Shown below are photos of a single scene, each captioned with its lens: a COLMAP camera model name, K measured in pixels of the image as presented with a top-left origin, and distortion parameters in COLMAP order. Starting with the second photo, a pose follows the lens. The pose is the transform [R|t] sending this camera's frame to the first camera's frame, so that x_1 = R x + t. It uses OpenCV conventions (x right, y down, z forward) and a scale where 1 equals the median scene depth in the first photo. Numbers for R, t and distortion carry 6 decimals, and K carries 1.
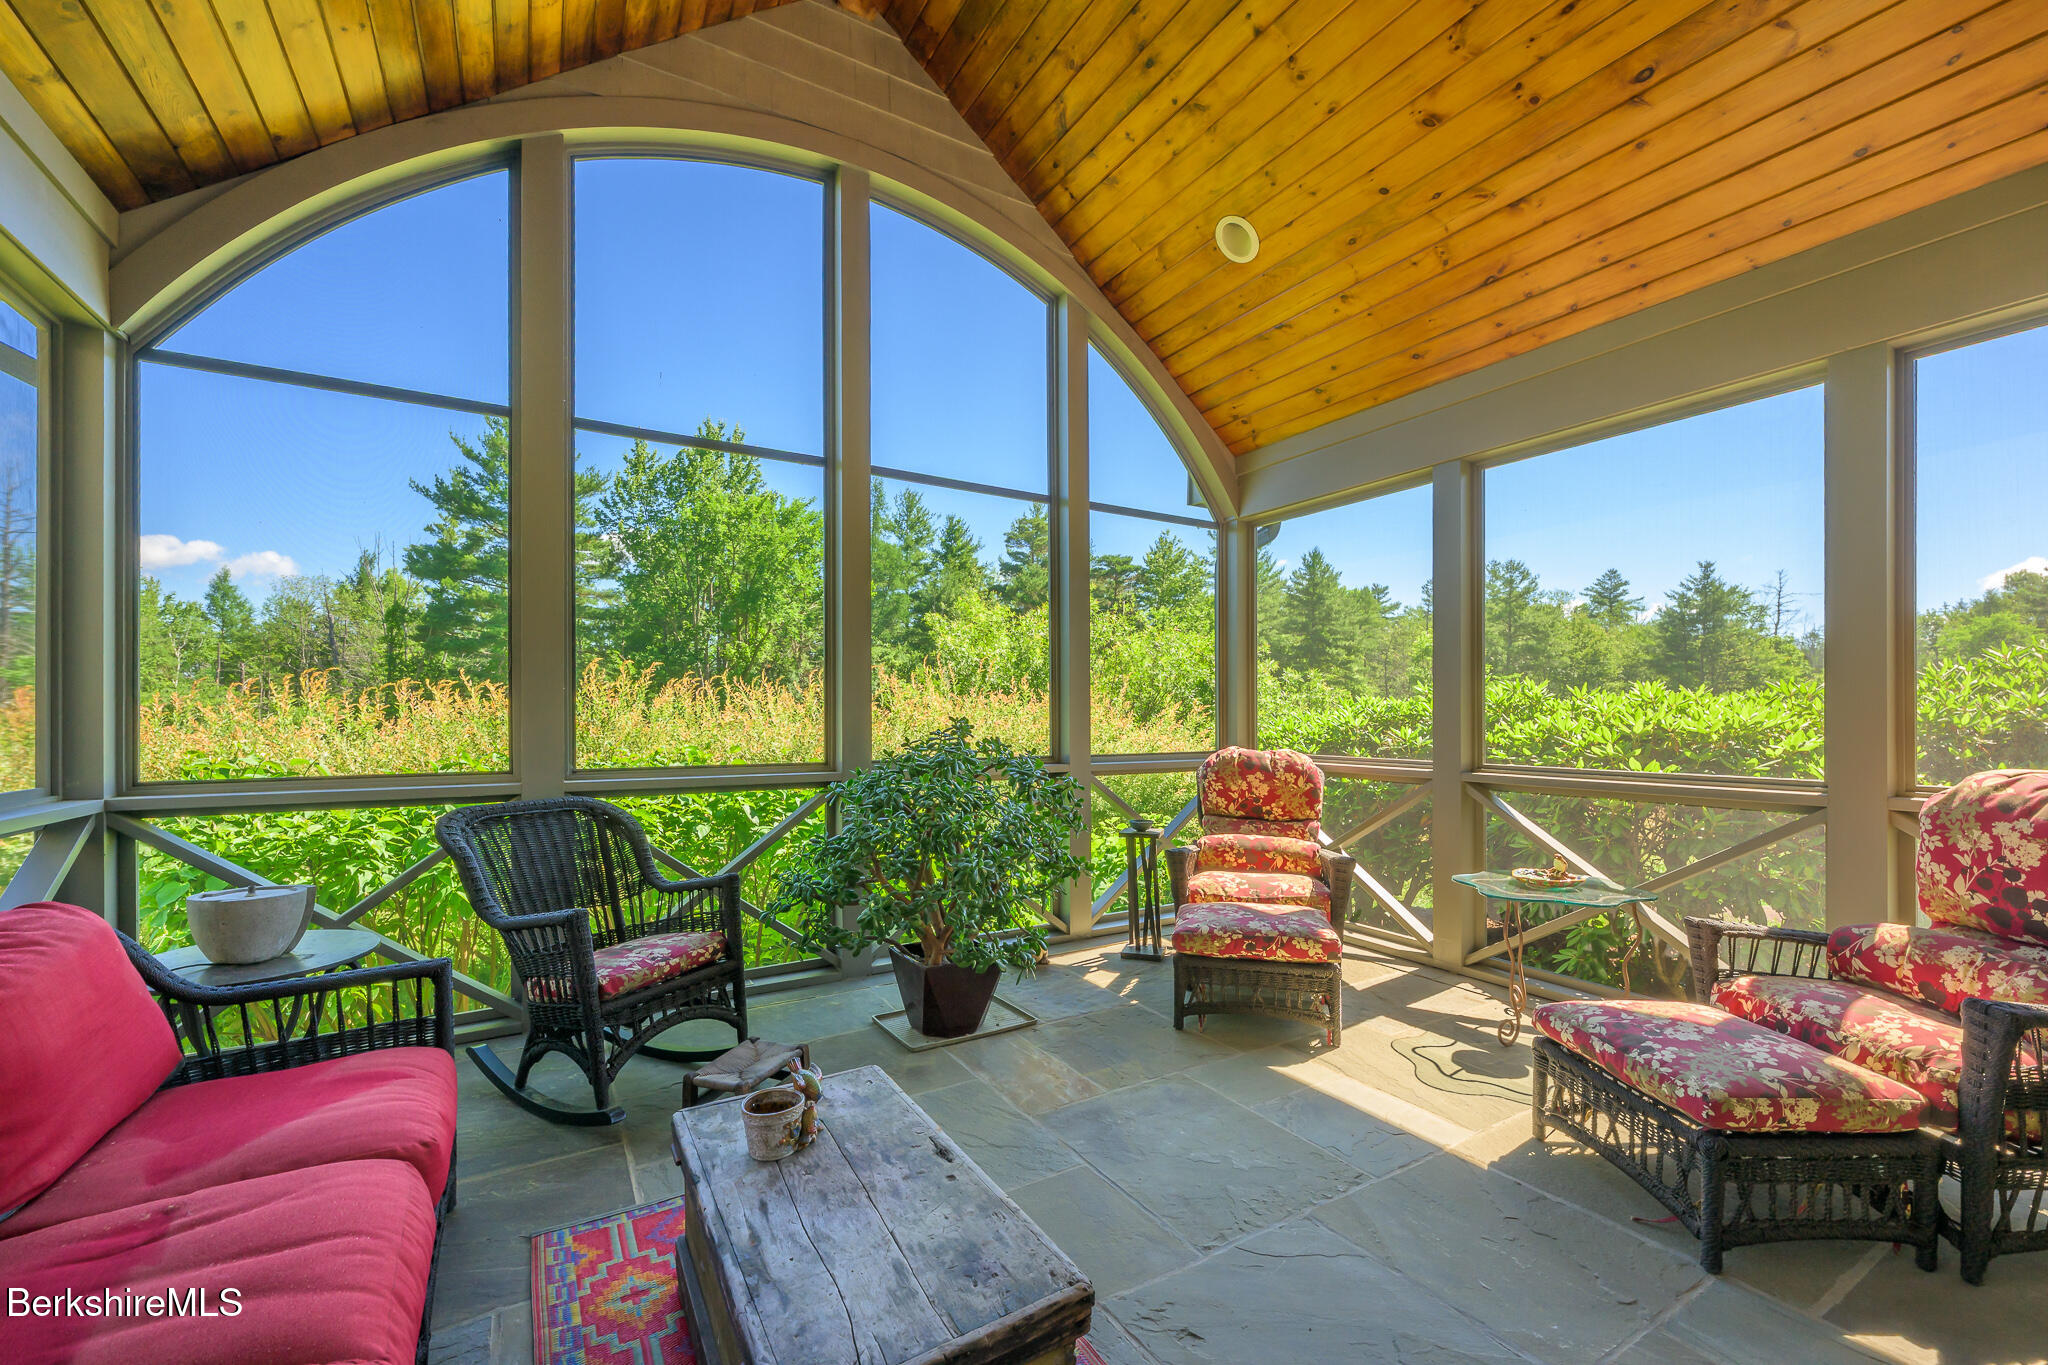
lens RADIAL K [[825.9, 0, 1022.8], [0, 825.9, 711.0], [0, 0, 1]] dist [0.001753, -0.000346]
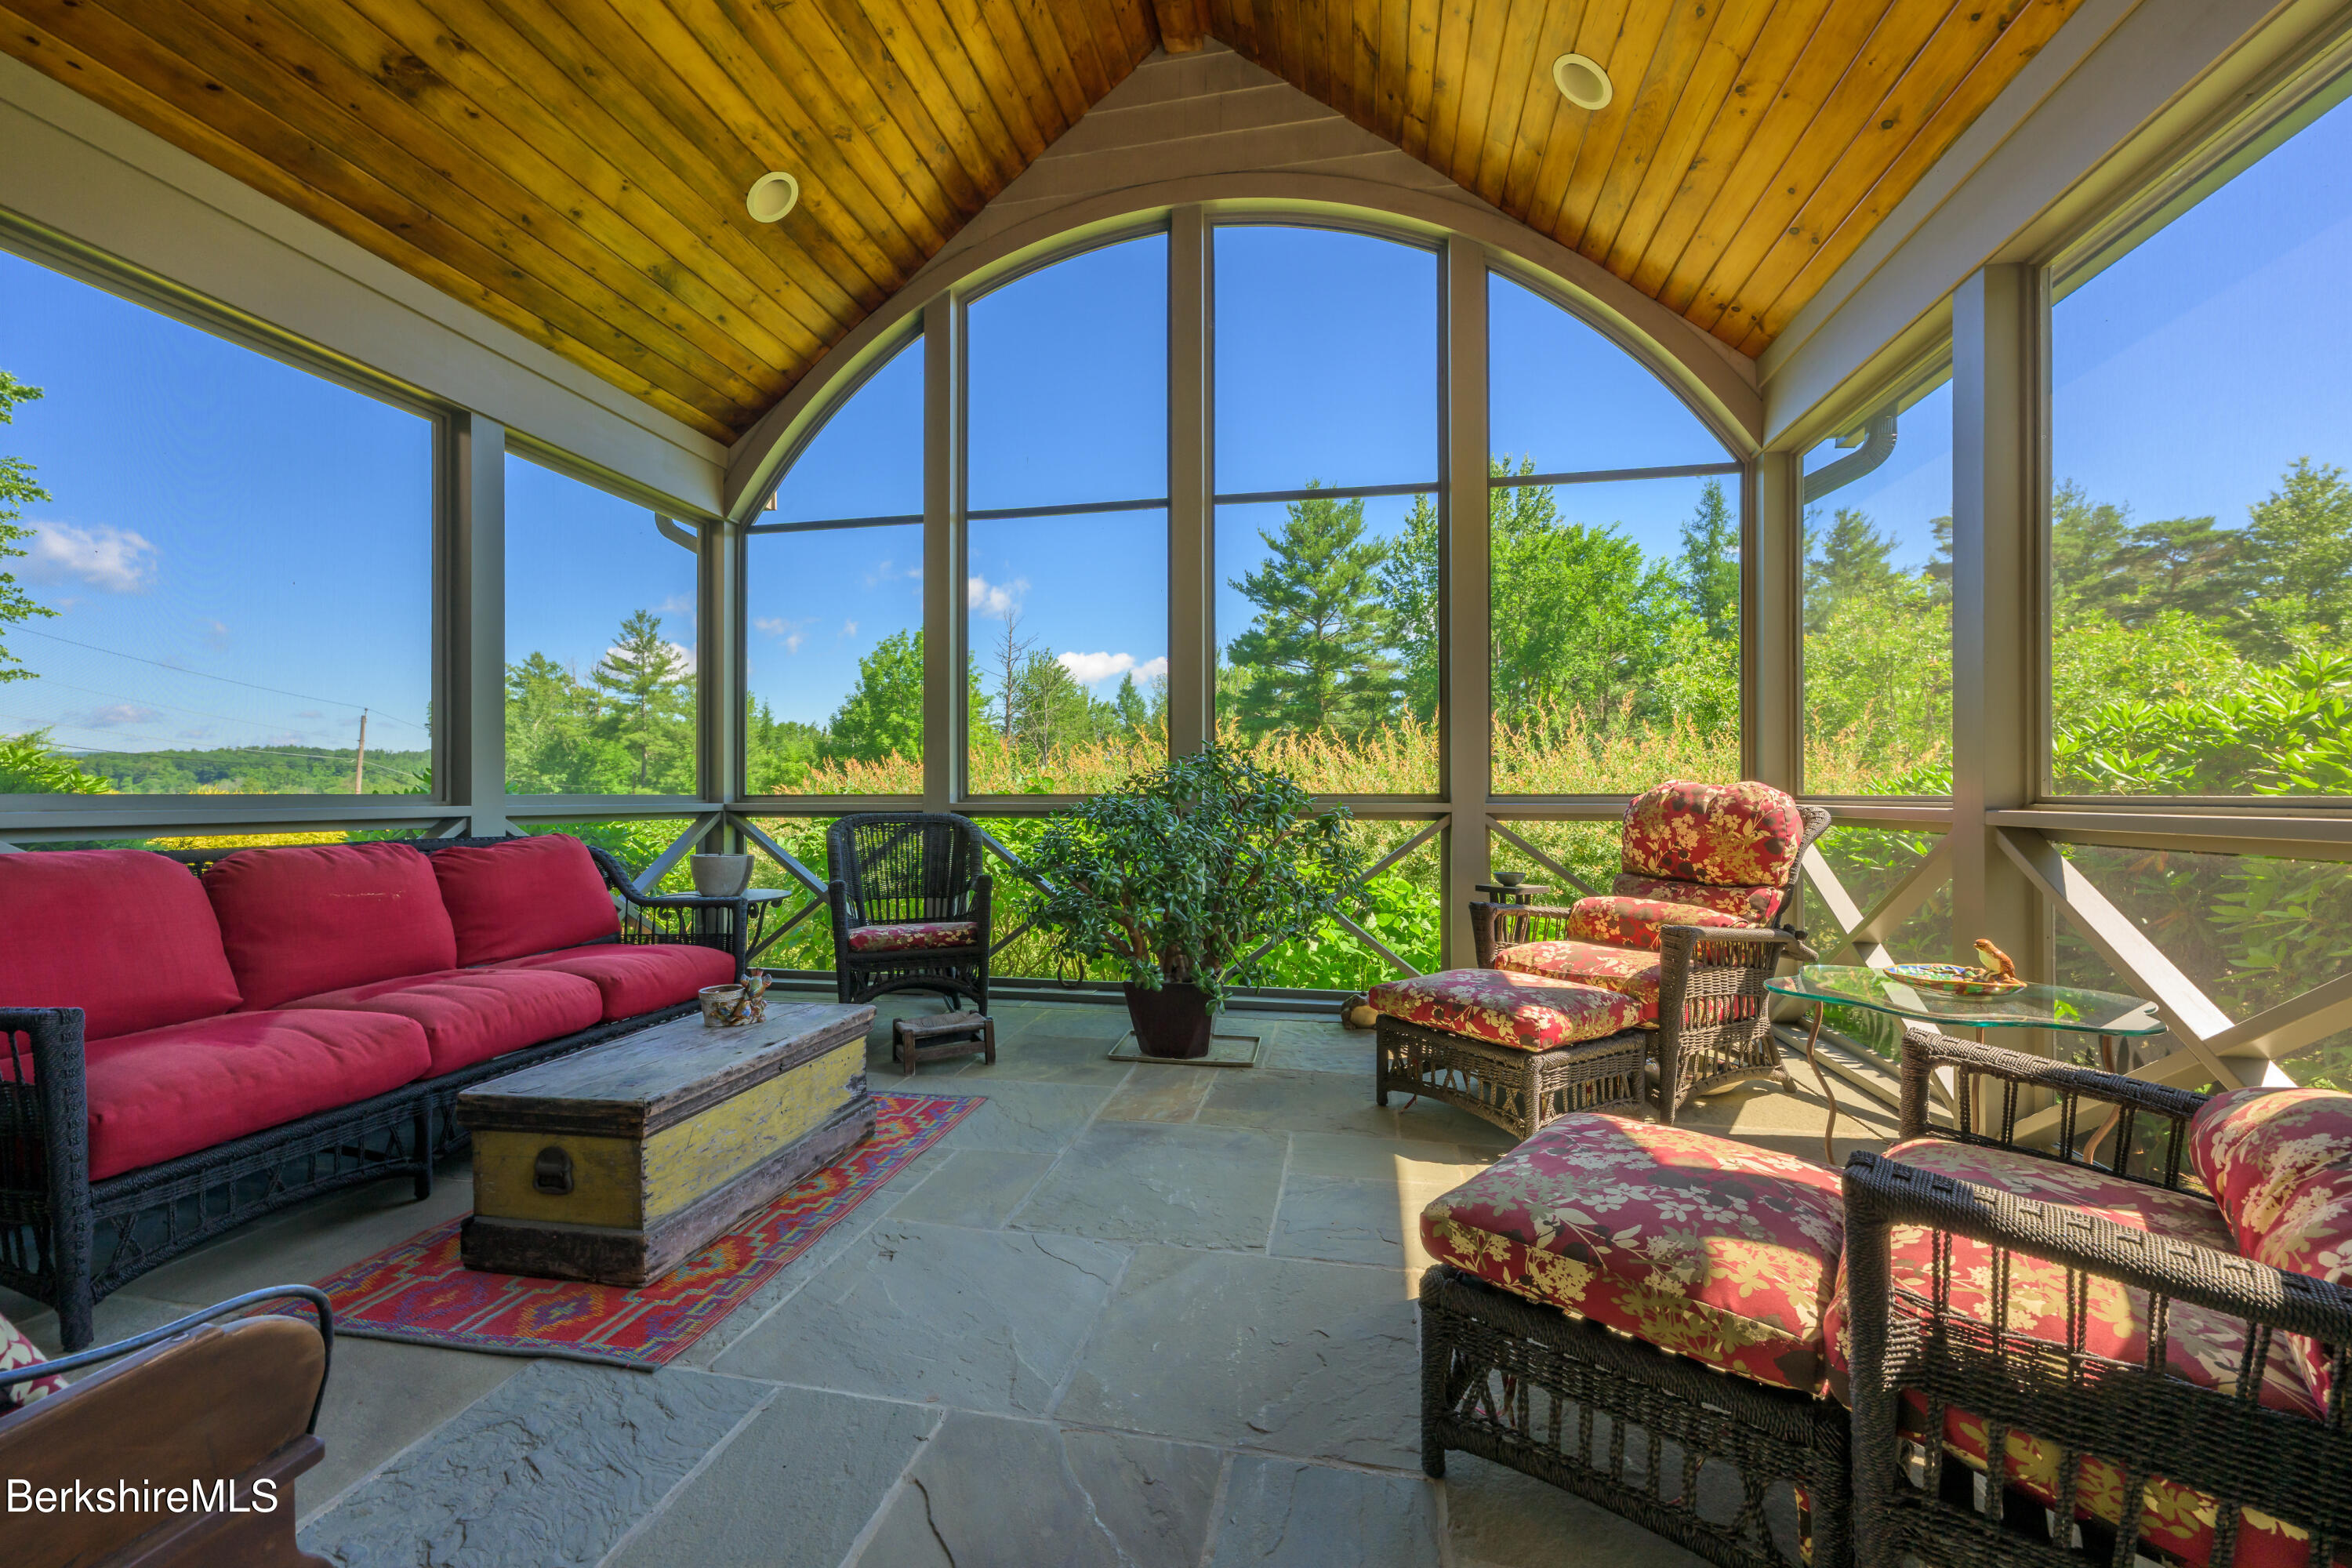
lens RADIAL K [[939.8, 0, 1179.5], [0, 939.8, 789.9], [0, 0, 1]] dist [0.001211, -0.000070]
pose [[0.743521, -0.004793, -0.668696, 0.552014], [0.006236, 0.999981, -0.000234, 0.057053], [0.668684, -0.003996, 0.743536, 0.137628]]
